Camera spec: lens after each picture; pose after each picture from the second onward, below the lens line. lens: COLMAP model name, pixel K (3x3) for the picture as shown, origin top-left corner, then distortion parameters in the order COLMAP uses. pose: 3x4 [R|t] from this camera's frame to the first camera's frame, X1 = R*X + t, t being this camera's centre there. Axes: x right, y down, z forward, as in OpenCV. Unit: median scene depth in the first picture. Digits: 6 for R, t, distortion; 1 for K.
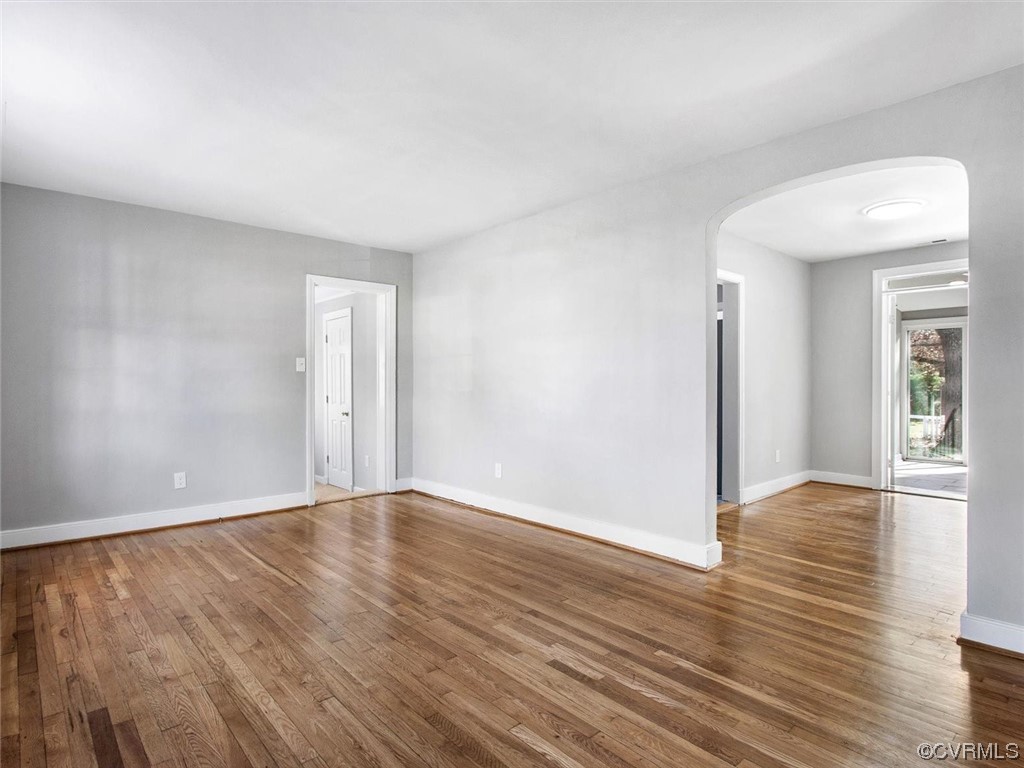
lens RADIAL K [[555.9, 0, 503.8], [0, 555.9, 384.4], [0, 0, 1]] dist [-0.000803, -0.000041]
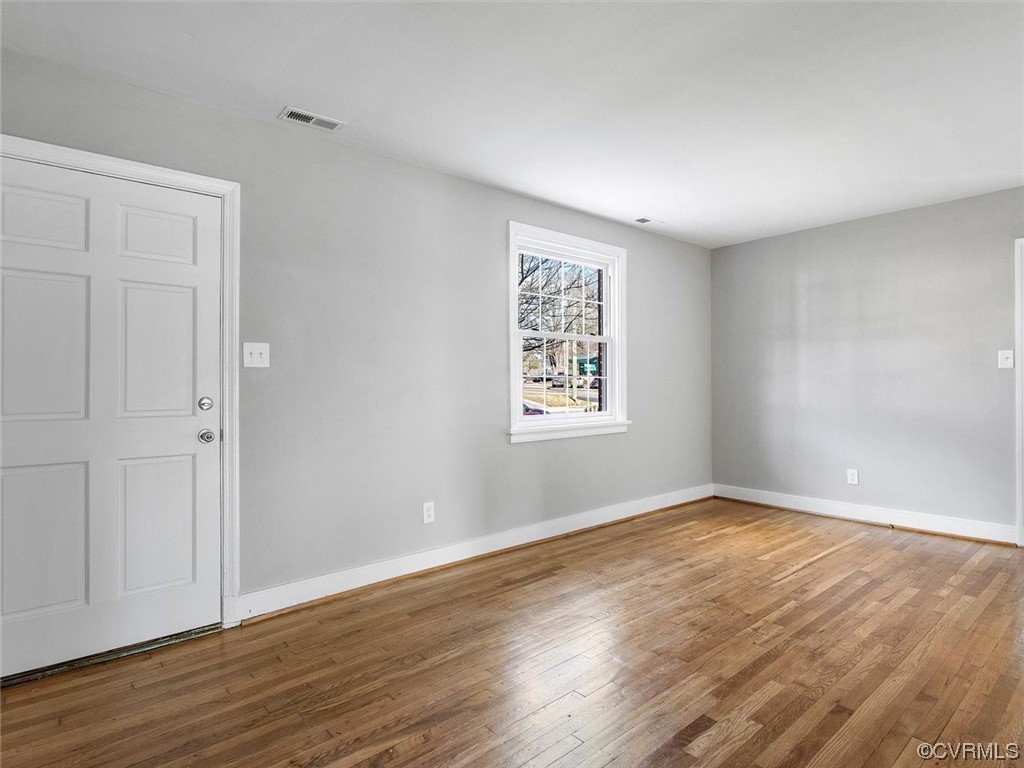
lens RADIAL K [[567.6, 0, 509.5], [0, 567.6, 384.3], [0, 0, 1]] dist [-0.006511, 0.001000]
pose [[-0.007376, 0.002023, -0.999971, 0.780215], [0.001849, 0.999996, 0.002009, -0.006887], [0.999971, -0.001834, -0.007379, 0.584501]]
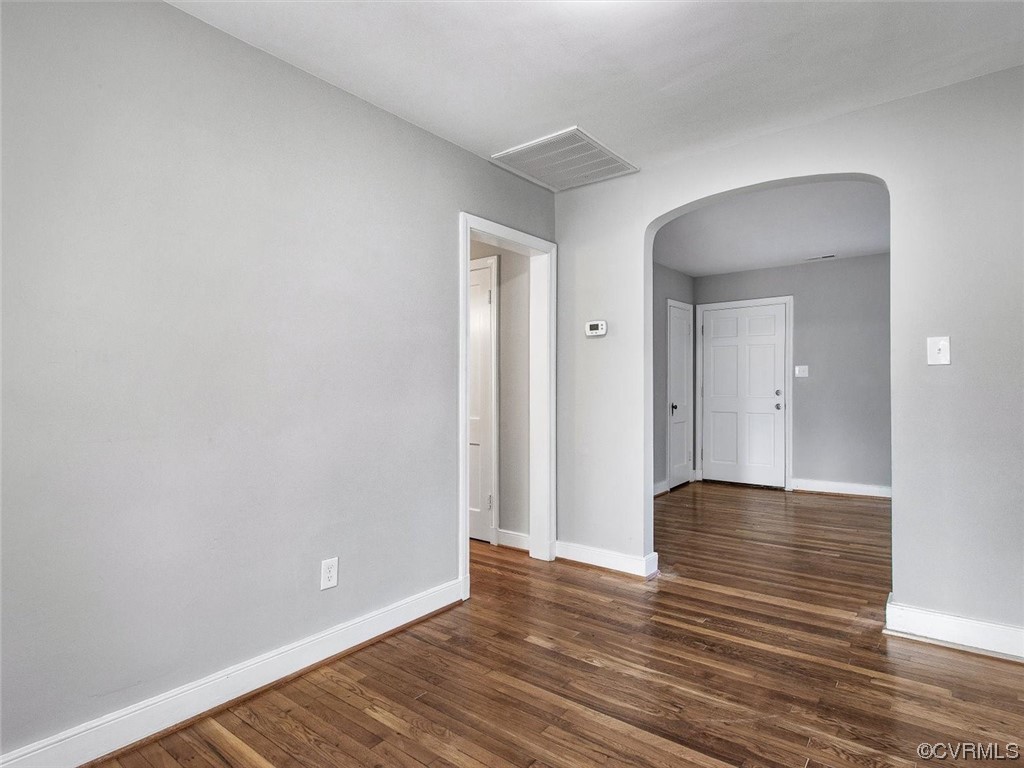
lens RADIAL K [[555.9, 0, 516.0], [0, 555.9, 380.9], [0, 0, 1]] dist [-0.000803, -0.000041]
pose [[-0.982822, 0.001169, -0.184550, 1.271782], [0.002420, 0.999976, -0.006554, -0.008796], [0.184538, -0.006888, -0.982801, 2.064453]]
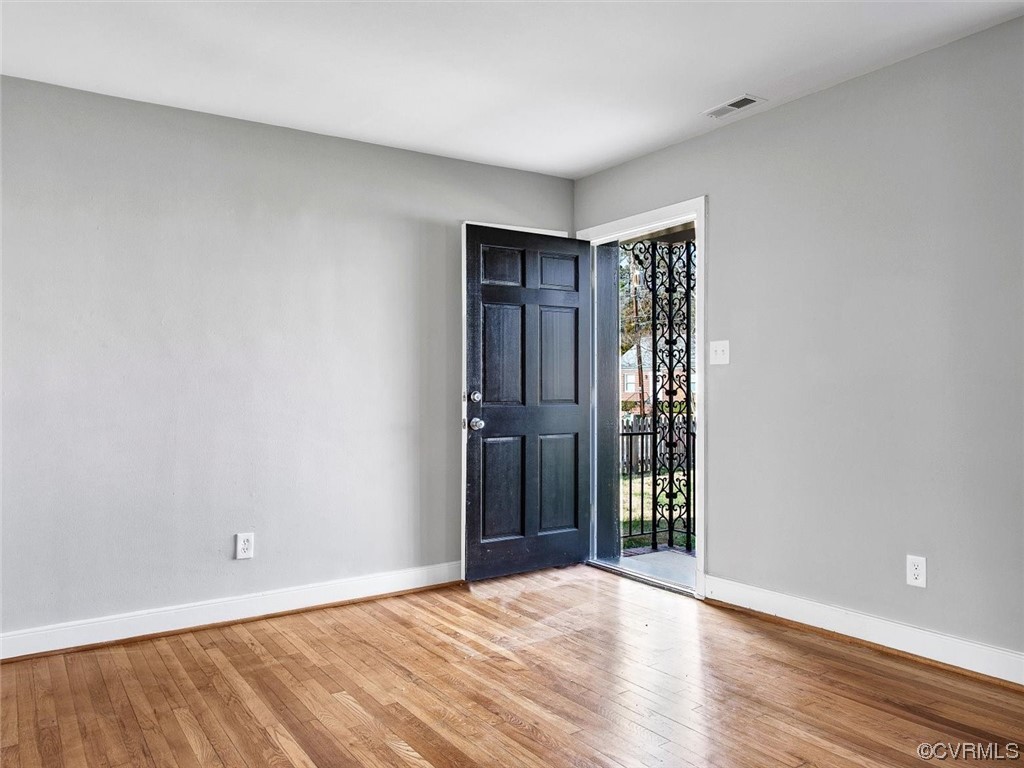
lens RADIAL K [[750.4, 0, 512.1], [0, 750.4, 381.6], [0, 0, 1]] dist [-0.011081, 0.003558]
pose [[-0.991536, 0.010538, 0.129407, -0.031961], [0.010530, 0.999944, -0.000747, -0.006616], [-0.129408, 0.000622, -0.991591, 1.574264]]
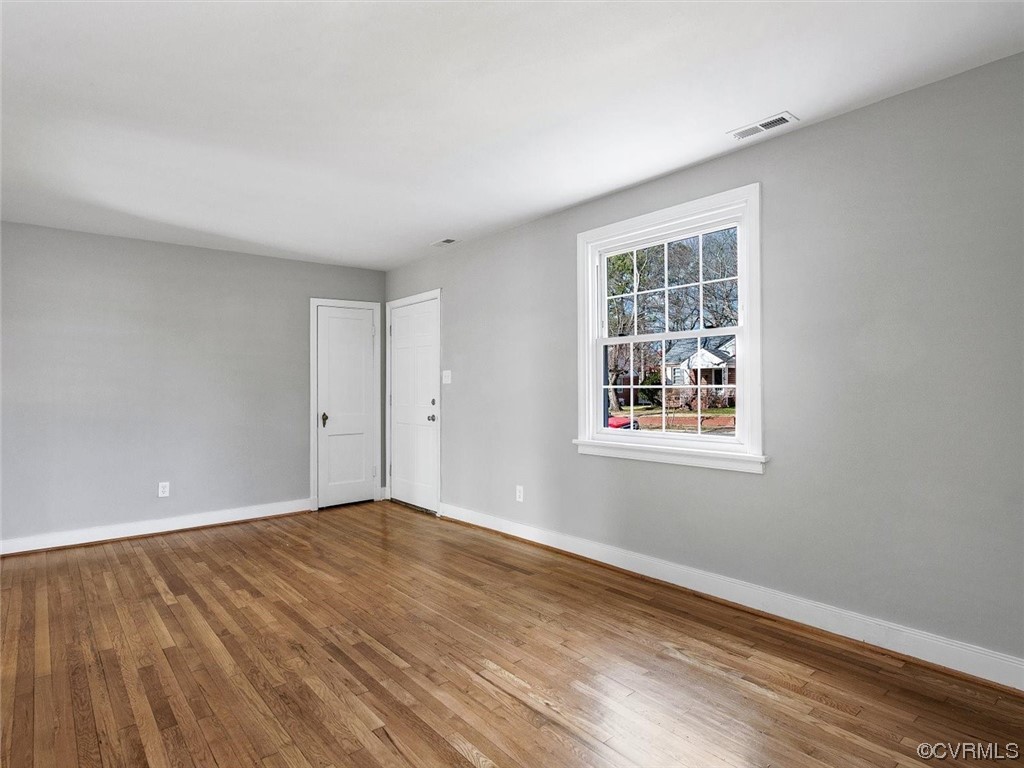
lens RADIAL K [[567.6, 0, 507.1], [0, 567.6, 379.9], [0, 0, 1]] dist [-0.006511, 0.001000]
pose [[-0.999532, 0.009447, 0.029098, -0.494024], [0.009279, 0.999940, -0.005899, -0.035595], [-0.029151, -0.005626, -0.999559, 2.017922]]
